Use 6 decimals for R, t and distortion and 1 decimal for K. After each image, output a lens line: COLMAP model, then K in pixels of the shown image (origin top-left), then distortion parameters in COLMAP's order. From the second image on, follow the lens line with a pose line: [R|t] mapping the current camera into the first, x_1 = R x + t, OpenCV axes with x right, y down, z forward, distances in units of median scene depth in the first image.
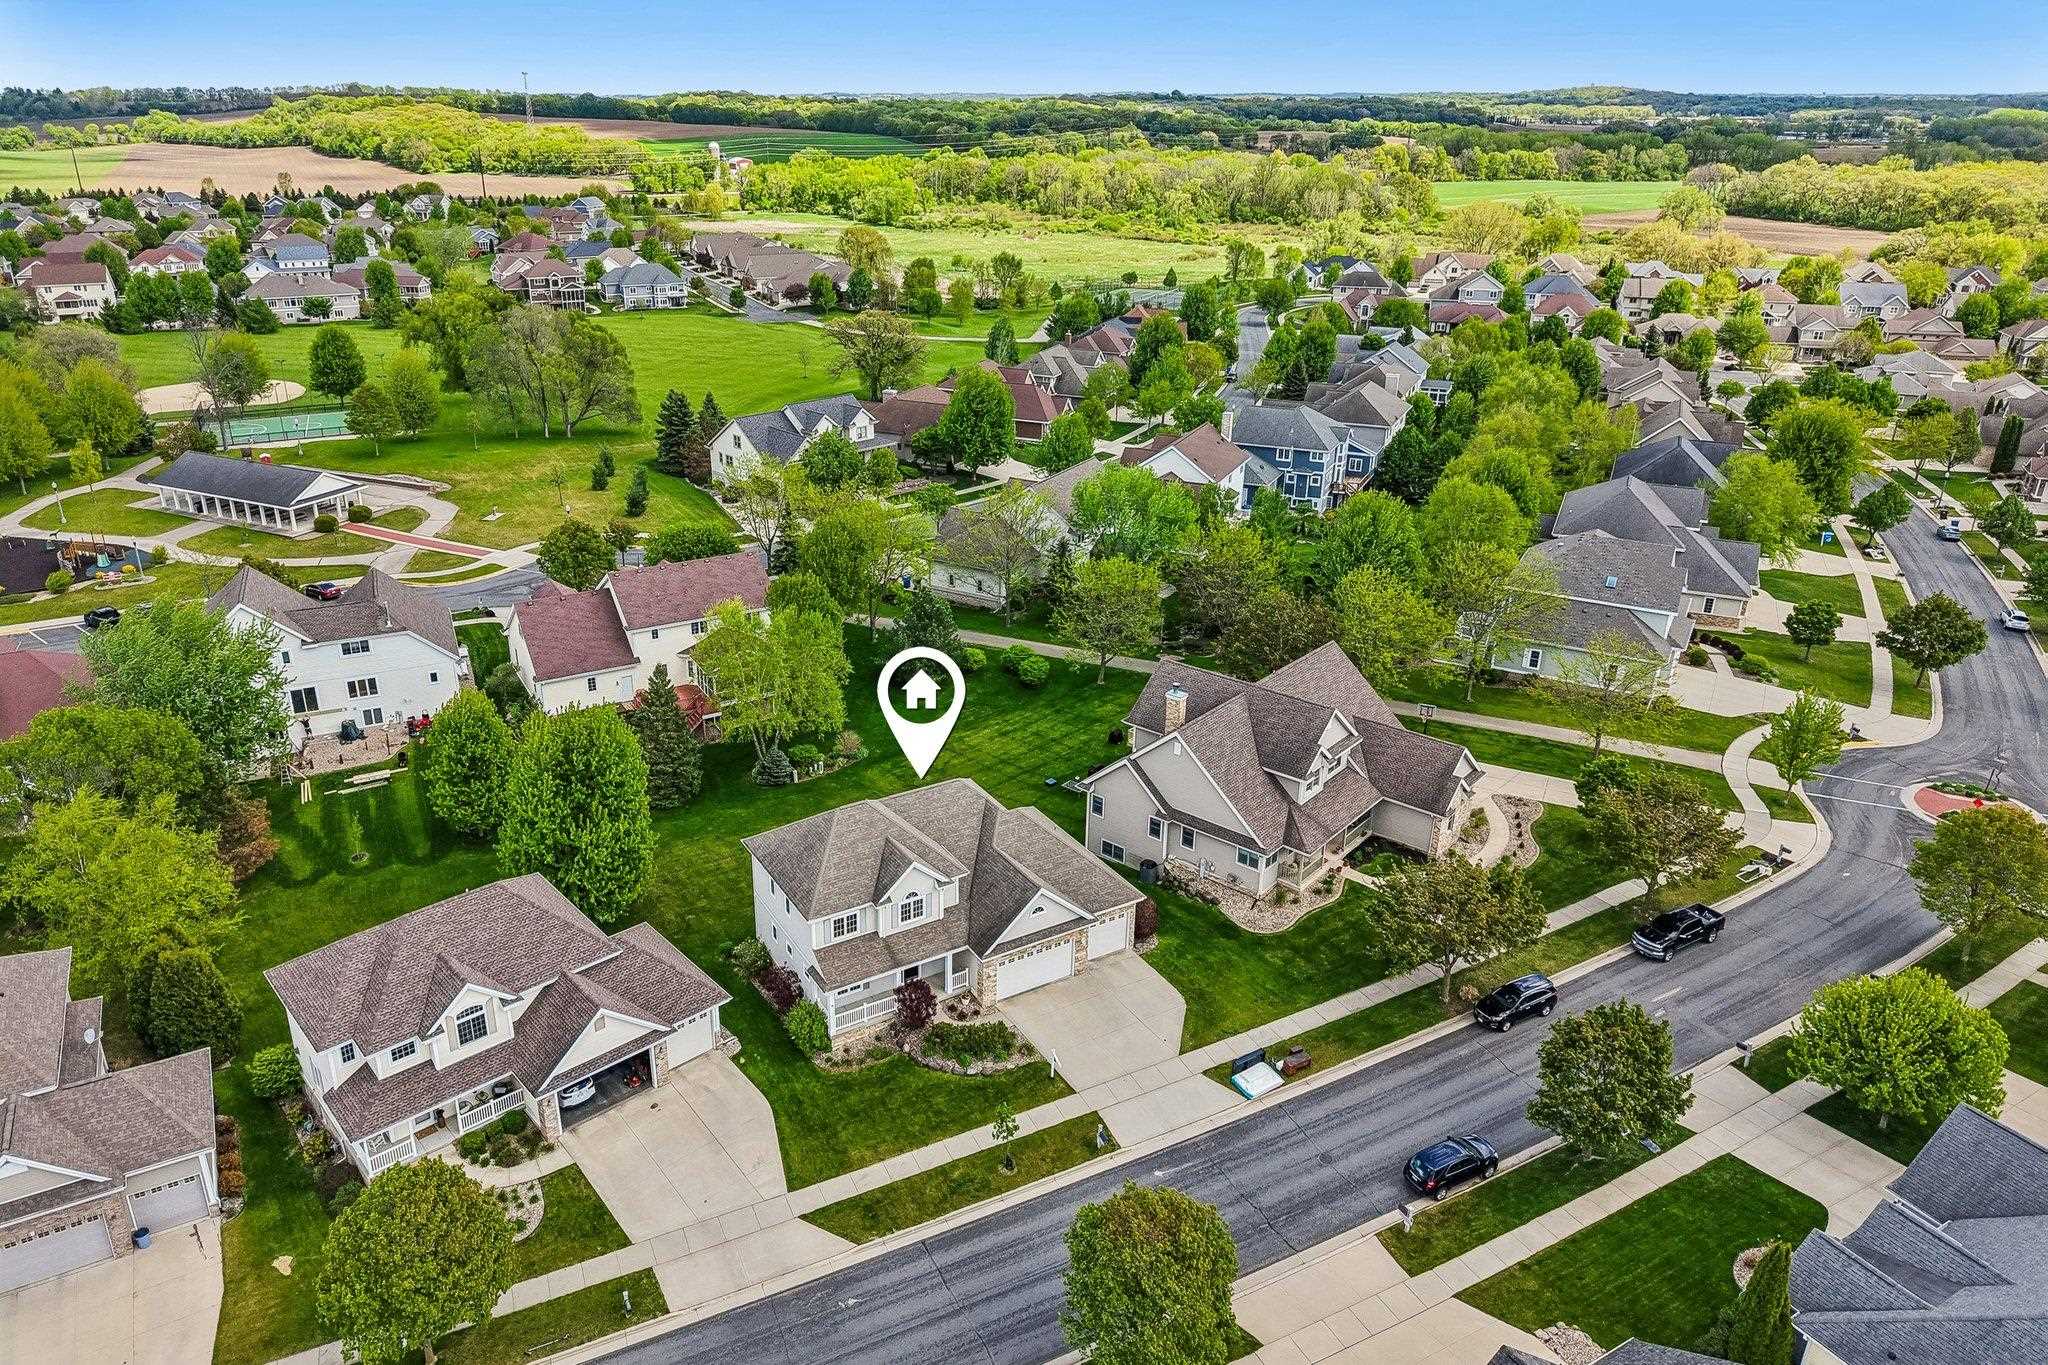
lens RADIAL K [[1425.2, 0, 1018.4], [0, 1425.2, 690.8], [0, 0, 1]] dist [0.016042, -0.028209]
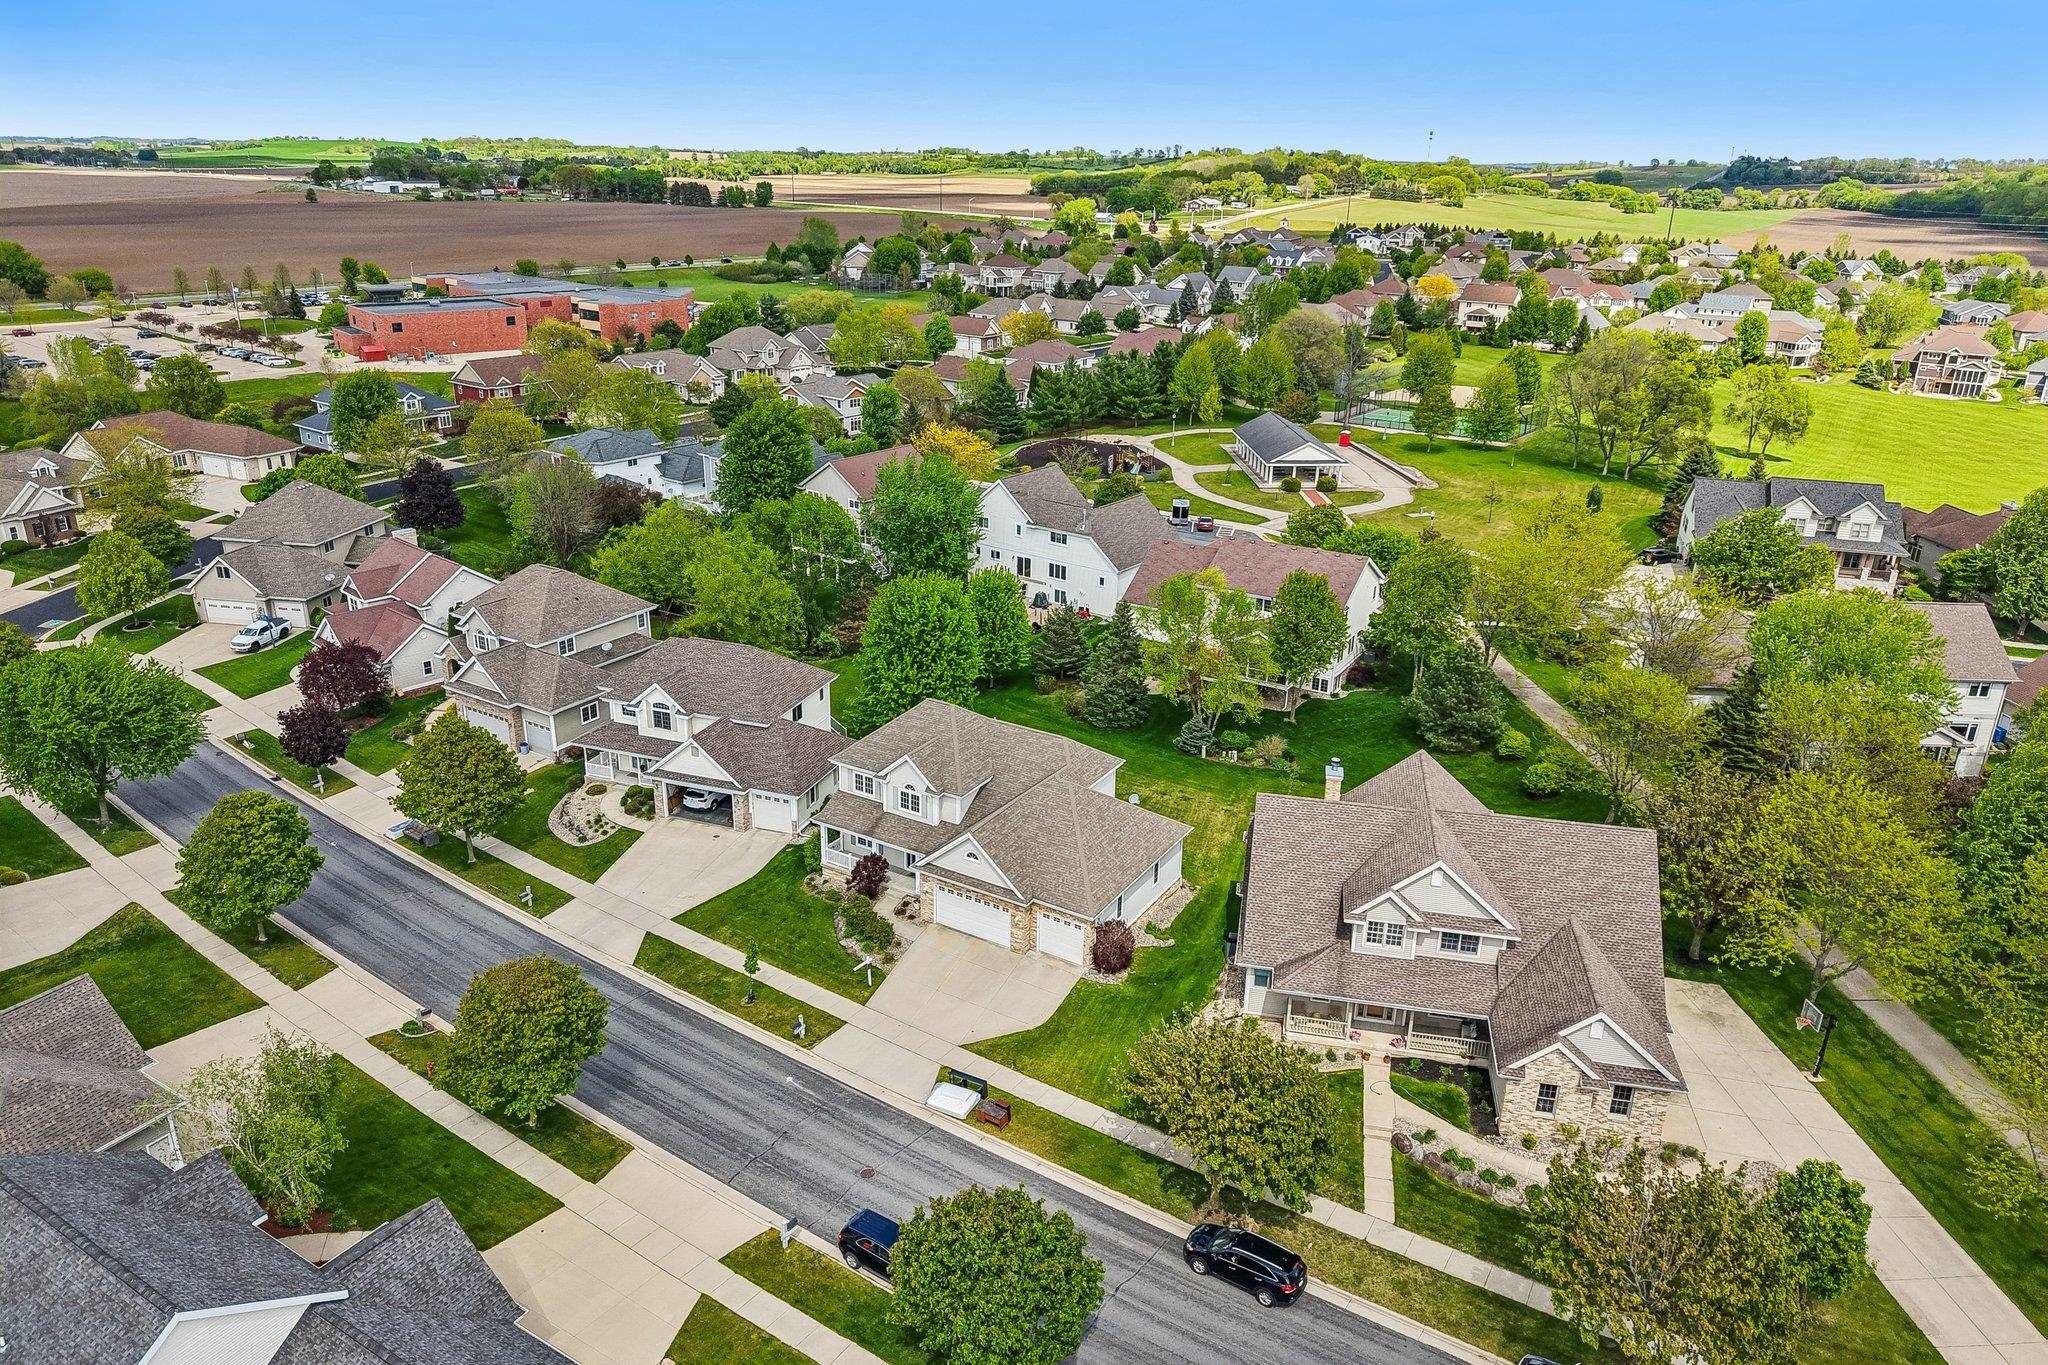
lens RADIAL K [[1425.2, 0, 1023.0], [0, 1425.2, 678.1], [0, 0, 1]] dist [0.016042, -0.028209]
pose [[0.440615, 0.308051, -0.843186, 0.774422], [-0.357176, 0.921888, 0.150158, -0.116848], [0.823580, 0.235004, 0.516226, 0.438319]]
